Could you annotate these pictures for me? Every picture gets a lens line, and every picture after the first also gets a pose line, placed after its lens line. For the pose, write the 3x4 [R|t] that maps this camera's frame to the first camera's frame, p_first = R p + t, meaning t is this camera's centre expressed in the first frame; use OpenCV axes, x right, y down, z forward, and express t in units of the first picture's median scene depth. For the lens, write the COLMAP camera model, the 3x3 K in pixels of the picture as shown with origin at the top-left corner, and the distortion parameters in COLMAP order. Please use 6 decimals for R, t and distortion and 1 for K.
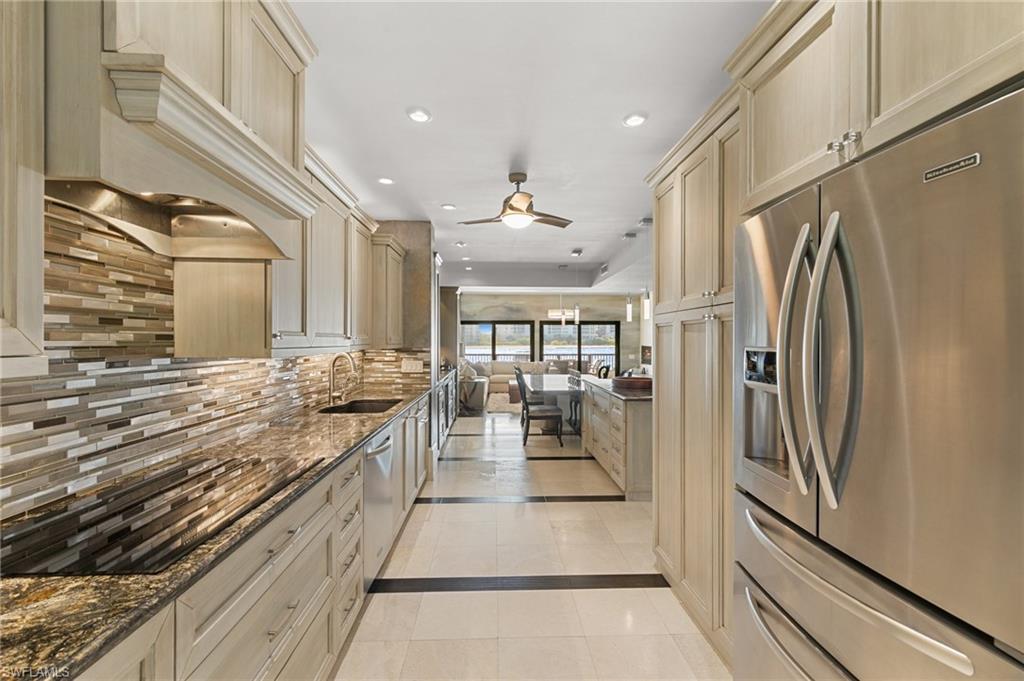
lens RADIAL K [[459.0, 0, 505.5], [0, 459.0, 340.6], [0, 0, 1]] dist [0.008638, -0.000850]
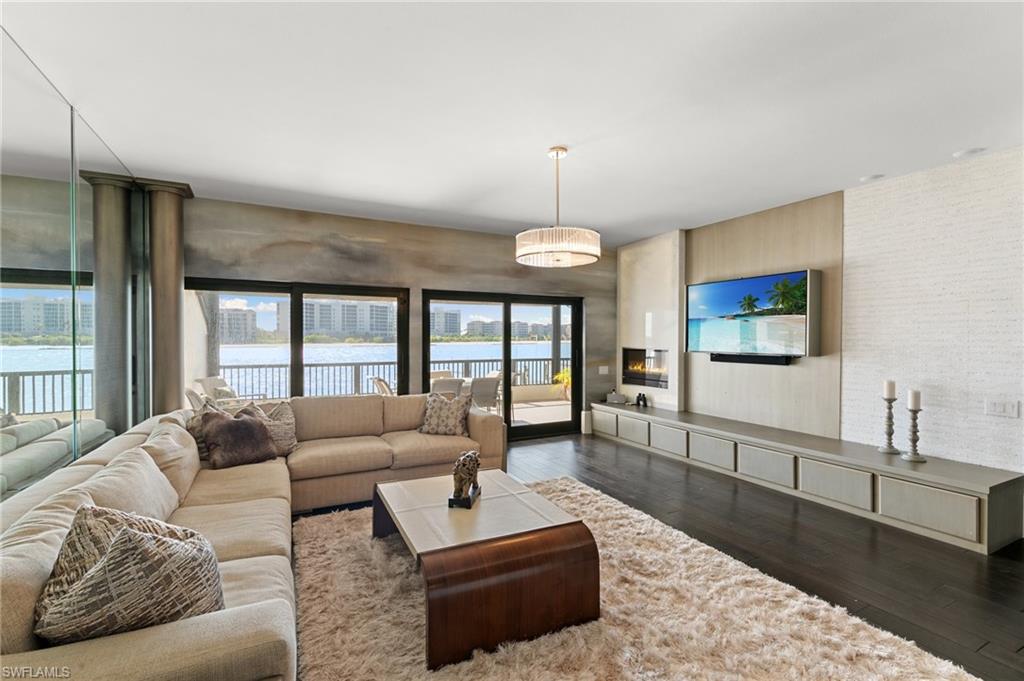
lens RADIAL K [[459.0, 0, 511.3], [0, 459.0, 339.4], [0, 0, 1]] dist [0.008638, -0.000850]
pose [[0.901076, -0.001076, 0.433660, -0.056870], [-0.000187, 0.999996, 0.002870, 0.000856], [-0.433661, -0.002667, 0.901072, 1.085862]]
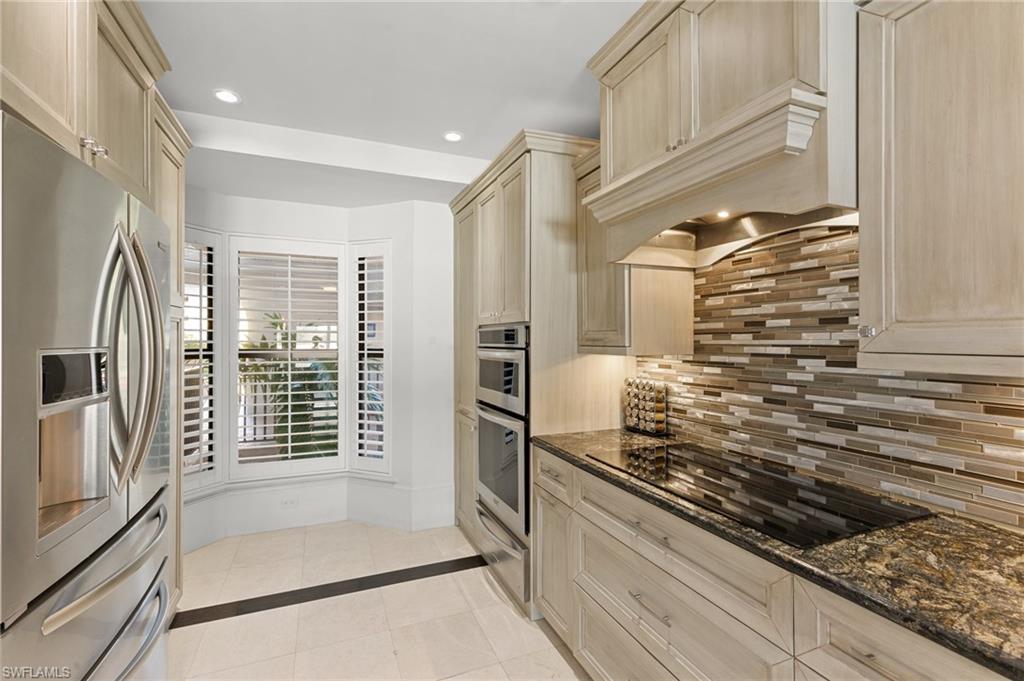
lens RADIAL K [[459.0, 0, 514.9], [0, 459.0, 338.9], [0, 0, 1]] dist [0.008638, -0.000850]
pose [[-0.931386, -0.006147, -0.363982, 0.036790], [-0.004545, 0.999976, -0.005256, 0.001484], [0.364006, -0.003241, -0.931391, 0.373080]]
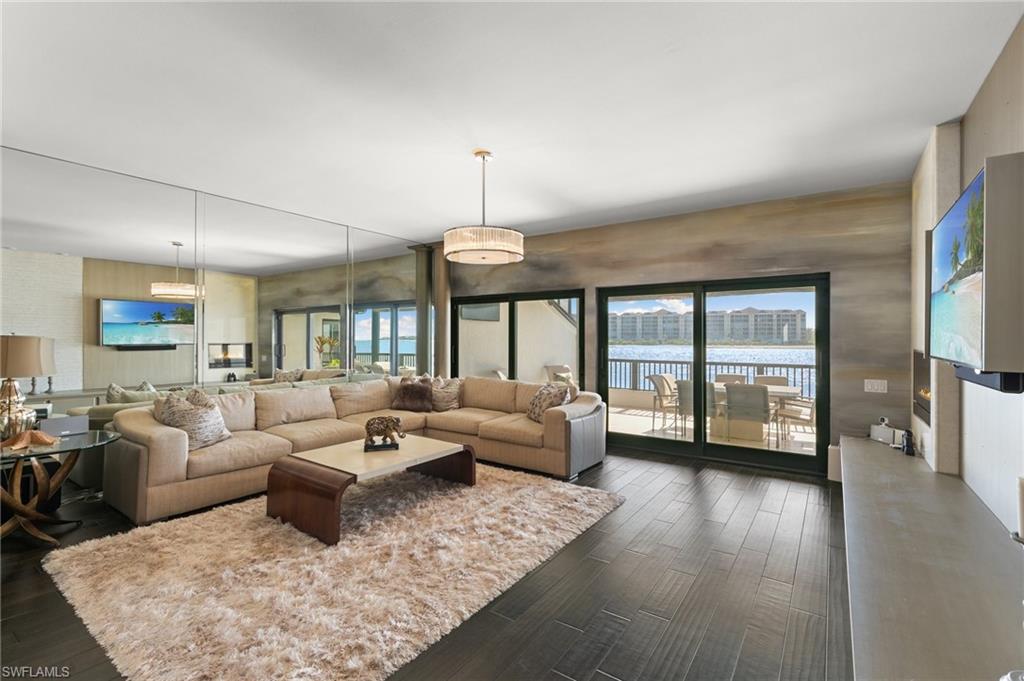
lens RADIAL K [[459.0, 0, 509.2], [0, 459.0, 338.6], [0, 0, 1]] dist [0.008638, -0.000850]
pose [[0.800624, 0.002751, -0.599161, 0.482233], [-0.002916, 0.999996, 0.000696, 0.007070], [0.599160, 0.001190, 0.800629, 1.109459]]
